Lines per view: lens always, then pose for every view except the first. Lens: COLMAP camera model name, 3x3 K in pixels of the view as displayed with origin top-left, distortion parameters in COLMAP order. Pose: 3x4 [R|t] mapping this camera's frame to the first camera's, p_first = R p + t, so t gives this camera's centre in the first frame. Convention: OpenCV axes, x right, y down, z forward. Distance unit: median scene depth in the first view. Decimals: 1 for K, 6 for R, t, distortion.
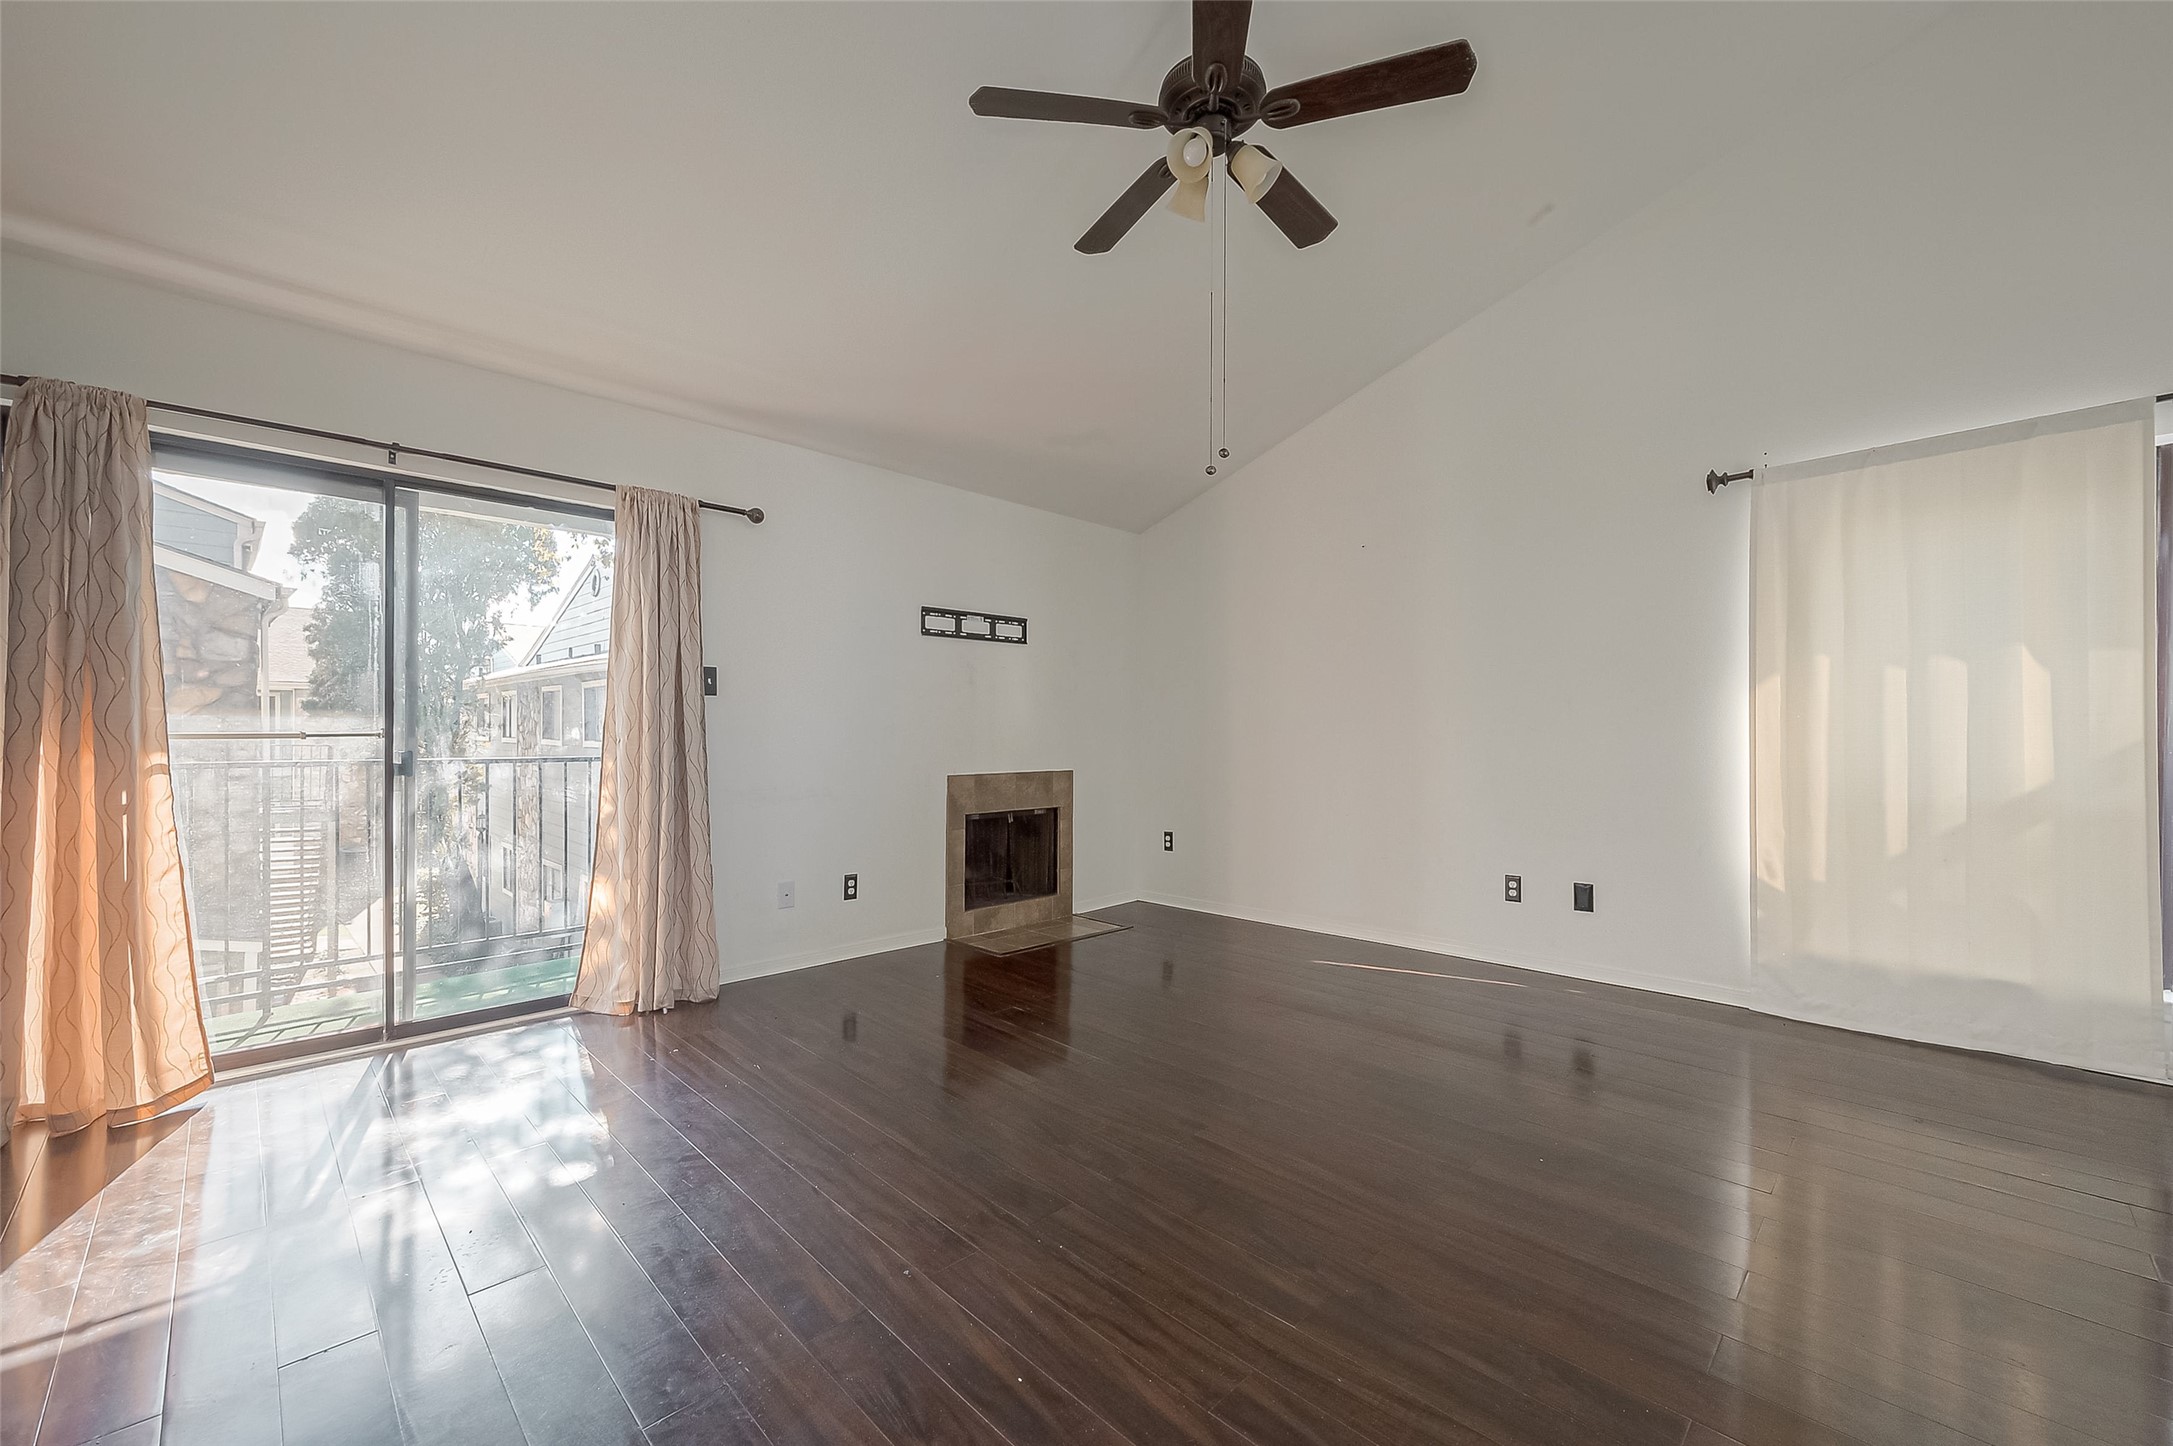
lens RADIAL K [[868.3, 0, 1109.2], [0, 868.3, 734.0], [0, 0, 1]] dist [0.000362, -0.000112]
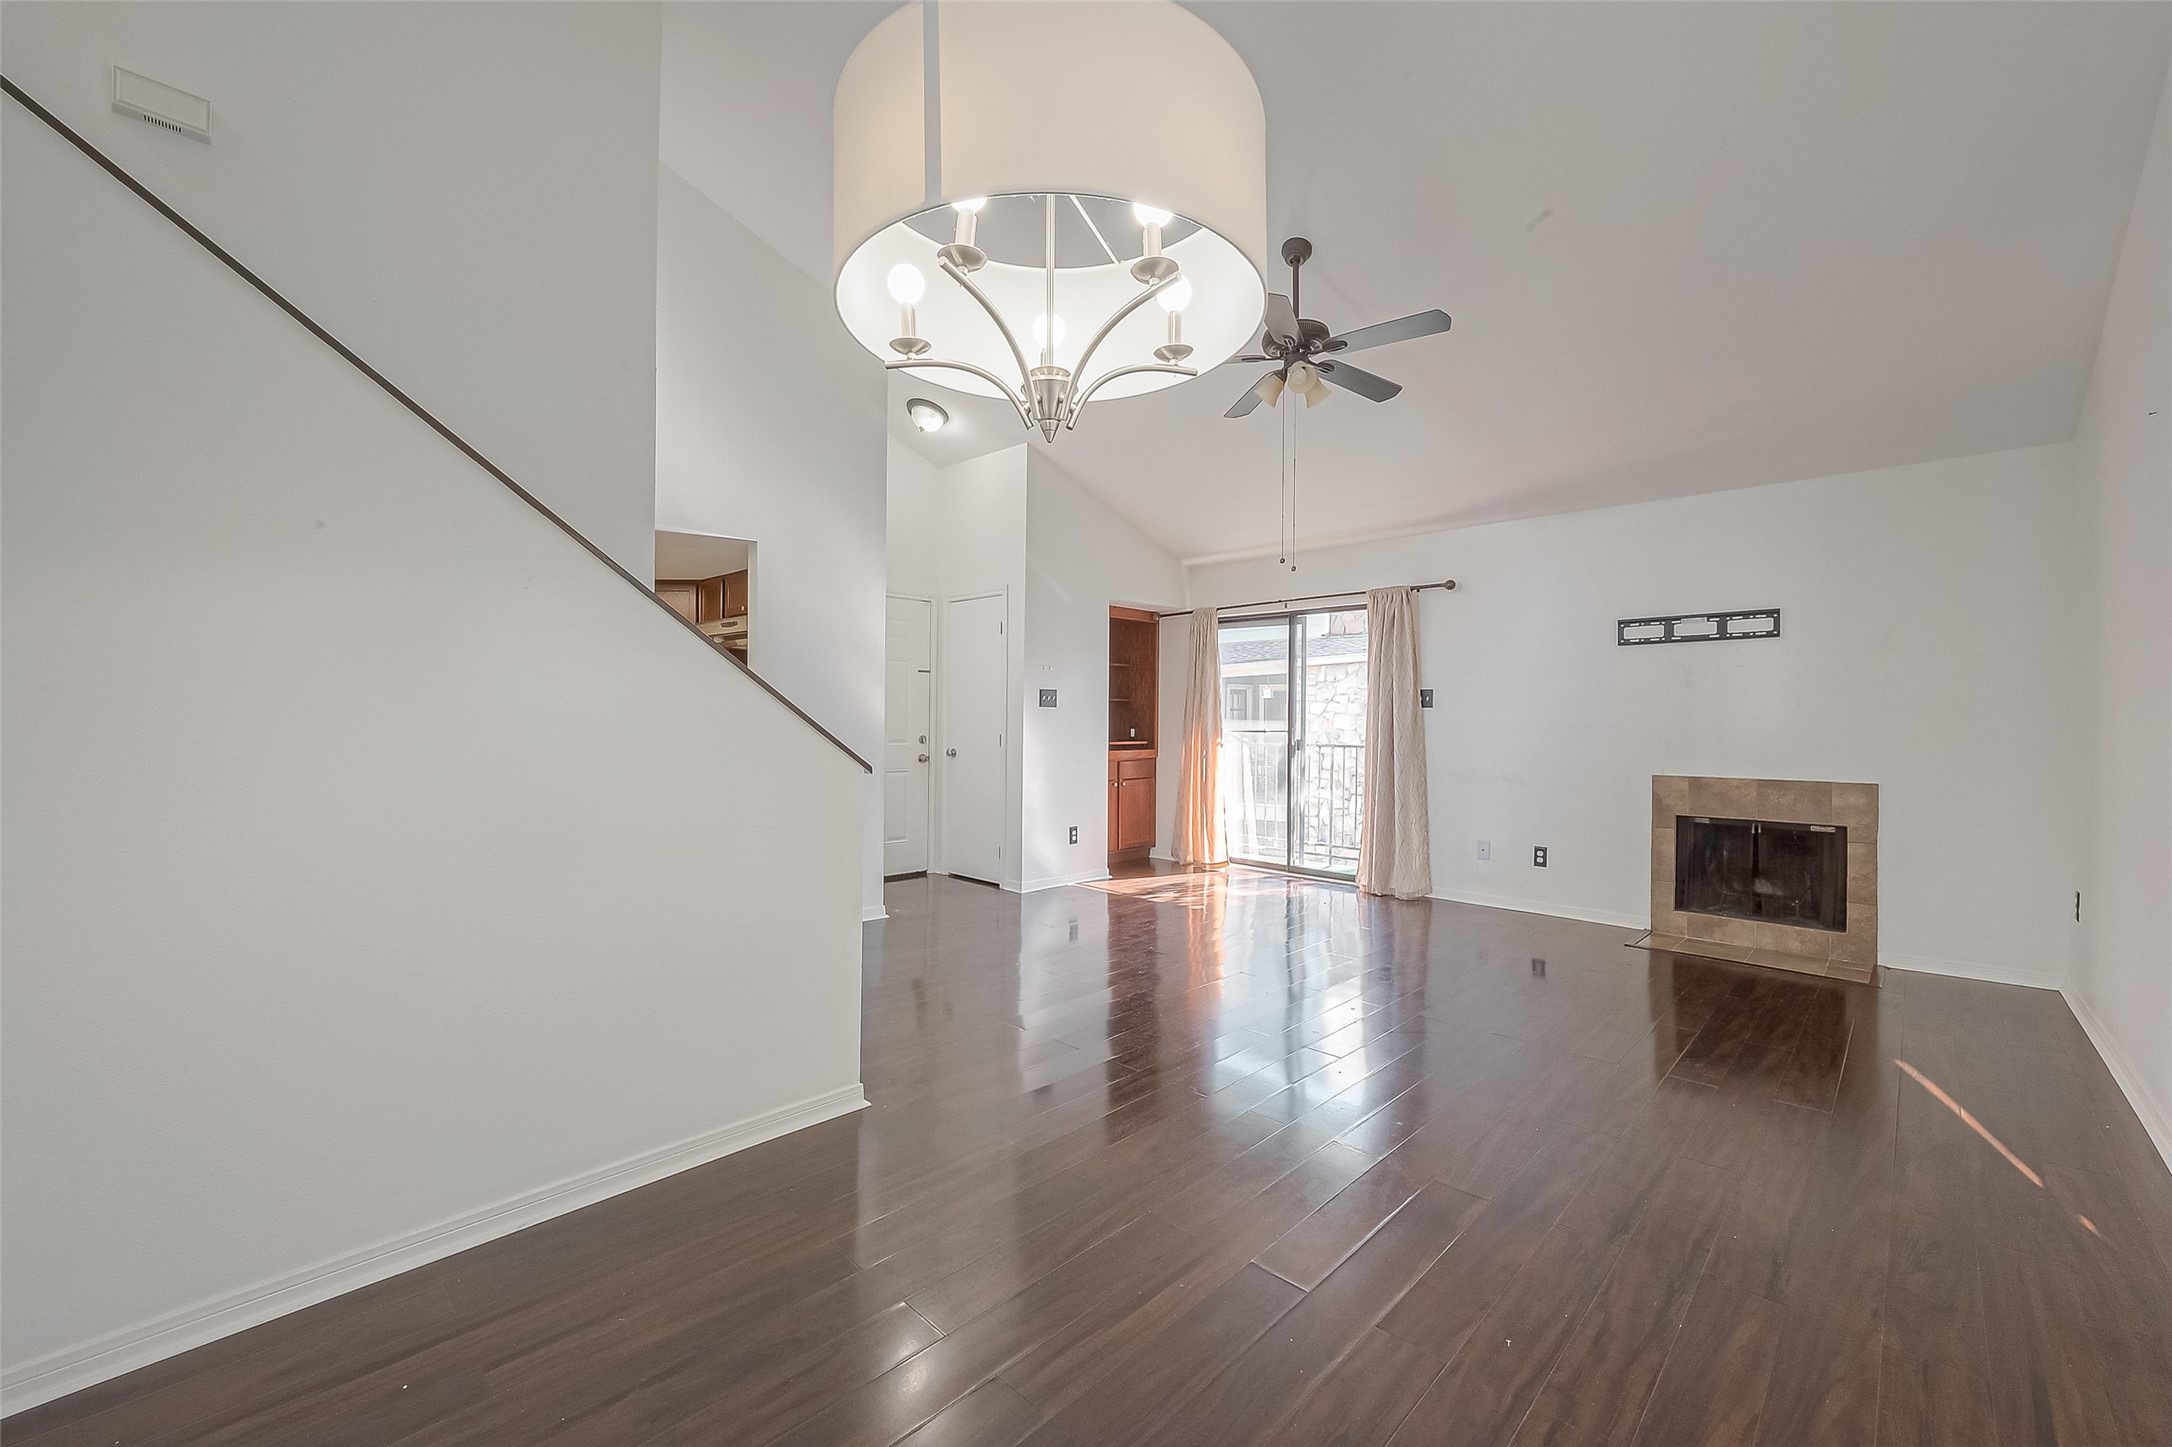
lens RADIAL K [[887.0, 0, 1086.0], [0, 887.0, 723.5], [0, 0, 1]] dist [-0.000516, -0.000154]
pose [[0.002523, -0.004114, -0.999988, 0.892080], [-0.011648, 0.999924, -0.004143, -0.002367], [0.999929, 0.011658, 0.002475, 0.311426]]
